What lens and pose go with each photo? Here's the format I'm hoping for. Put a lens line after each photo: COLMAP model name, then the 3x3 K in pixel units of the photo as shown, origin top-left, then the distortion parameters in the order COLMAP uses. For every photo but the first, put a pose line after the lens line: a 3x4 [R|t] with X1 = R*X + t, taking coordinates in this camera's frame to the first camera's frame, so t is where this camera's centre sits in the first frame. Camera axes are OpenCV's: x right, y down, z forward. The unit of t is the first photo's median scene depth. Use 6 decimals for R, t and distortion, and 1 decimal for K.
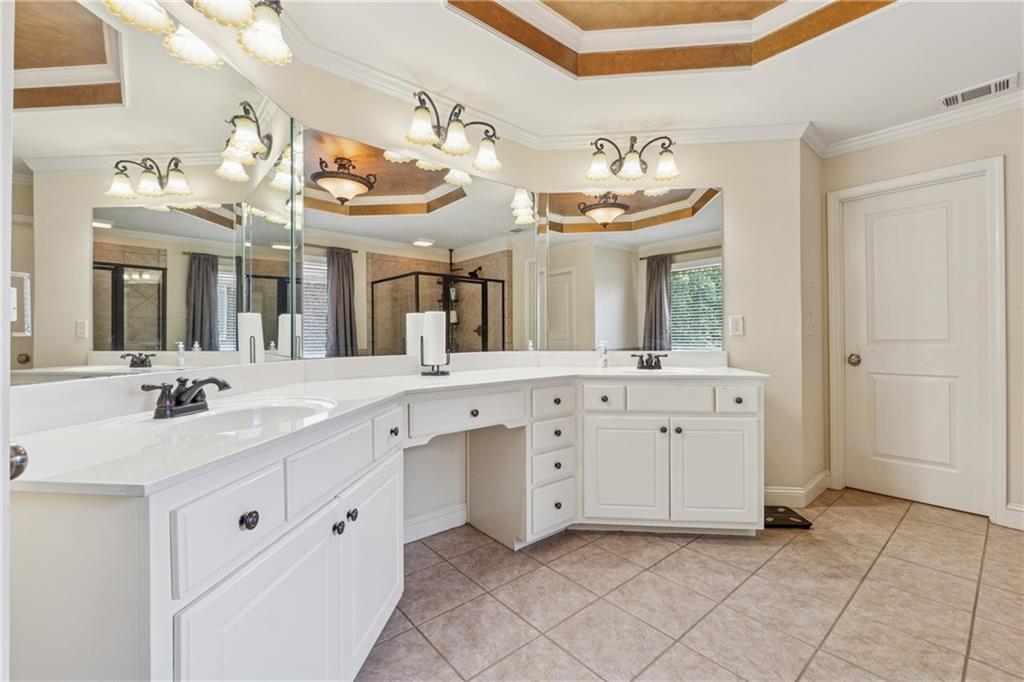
lens RADIAL K [[429.2, 0, 515.2], [0, 429.2, 337.6], [0, 0, 1]] dist [-0.006882, -0.000113]
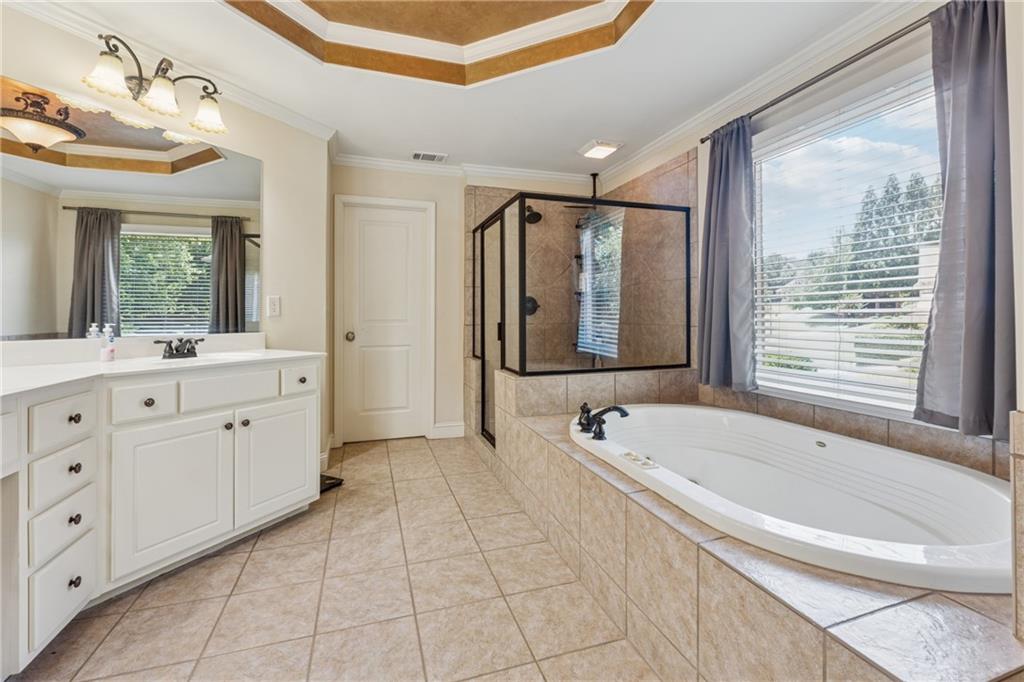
lens RADIAL K [[429.2, 0, 512.9], [0, 429.2, 316.1], [0, 0, 1]] dist [-0.006882, -0.000113]
pose [[0.378035, 0.004045, 0.925783, -0.226855], [0.001767, 0.999985, -0.005090, 0.000762], [-0.925790, 0.003560, 0.378022, 0.149635]]
